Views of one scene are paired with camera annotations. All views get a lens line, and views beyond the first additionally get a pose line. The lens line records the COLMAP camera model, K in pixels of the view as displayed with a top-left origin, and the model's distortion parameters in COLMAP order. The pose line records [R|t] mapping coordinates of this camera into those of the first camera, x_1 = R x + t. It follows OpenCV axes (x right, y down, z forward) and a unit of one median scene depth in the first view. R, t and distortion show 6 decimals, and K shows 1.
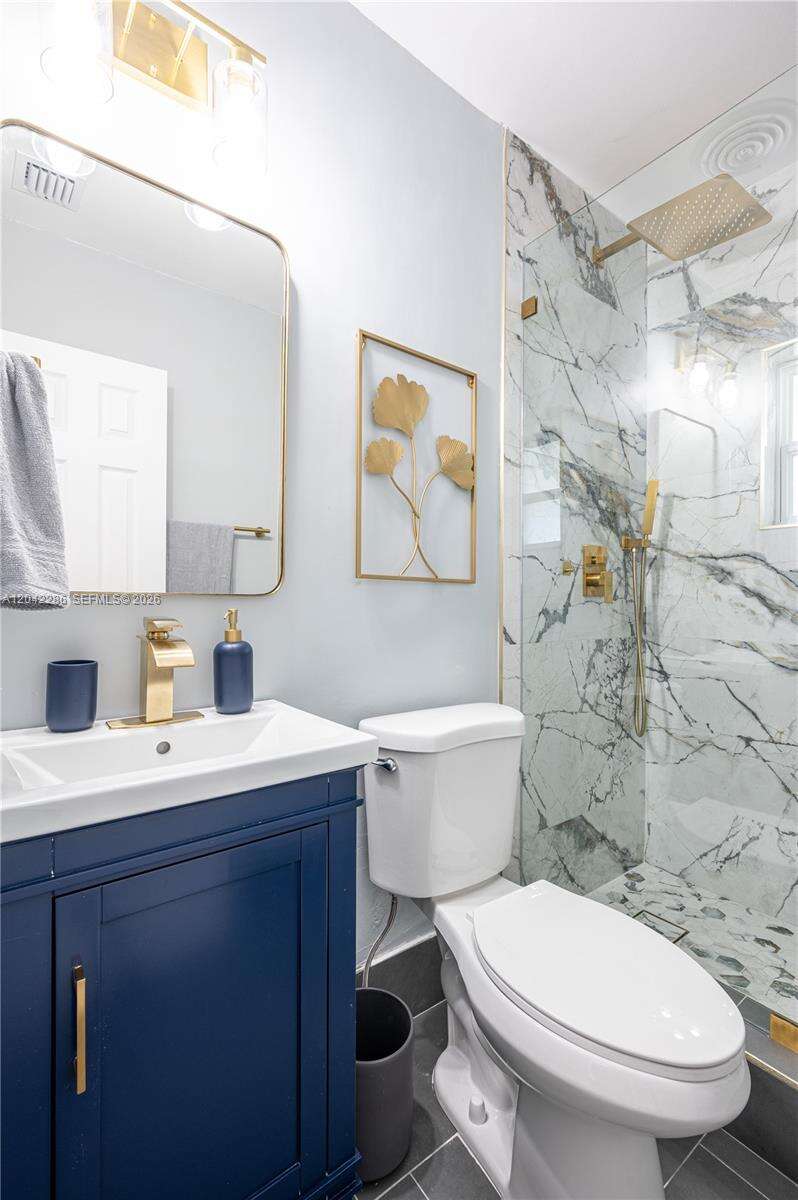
lens RADIAL K [[530.2, 0, 399.0], [0, 530.2, 600.0], [0, 0, 1]] dist [0.000633, -0.000020]
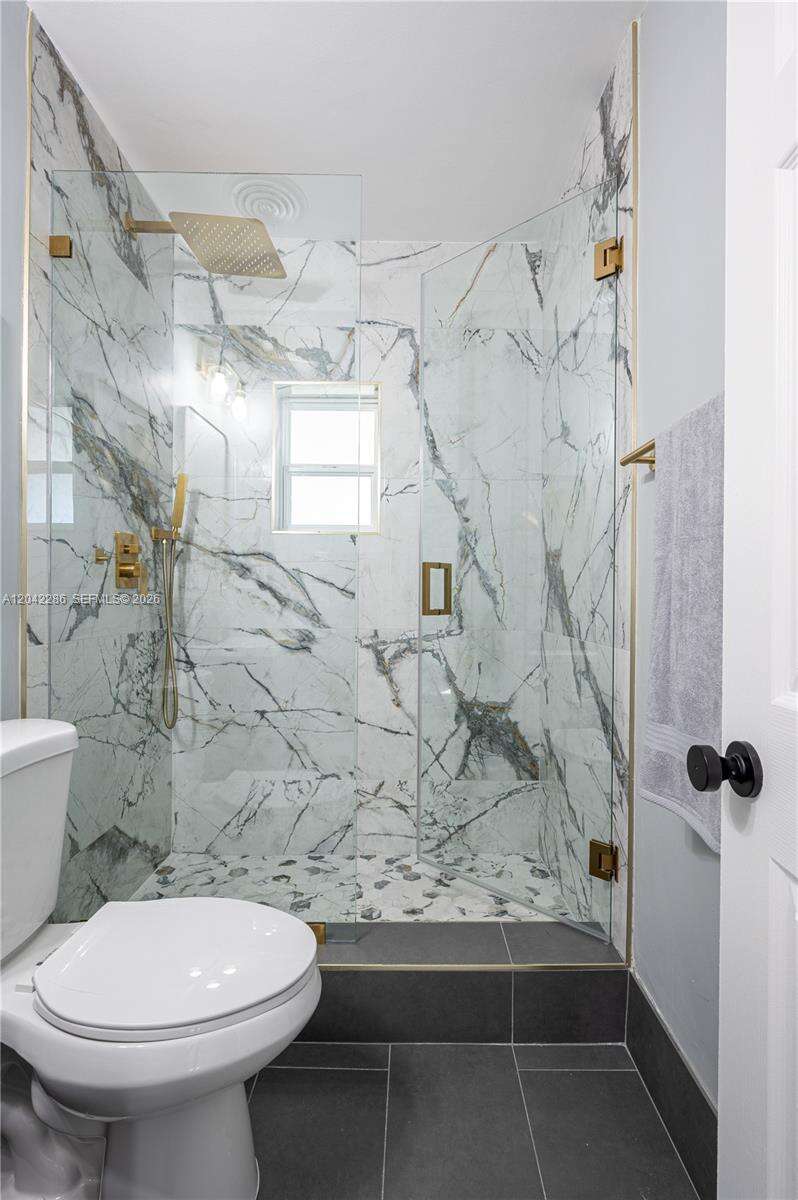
lens RADIAL K [[551.0, 0, 400.7], [0, 551.0, 594.9], [0, 0, 1]] dist [0.000219, -0.000087]
pose [[0.597138, 0.002386, 0.802135, -0.123677], [-0.006698, 0.999976, 0.002012, 0.000179], [-0.802110, -0.006574, 0.597139, 0.032317]]
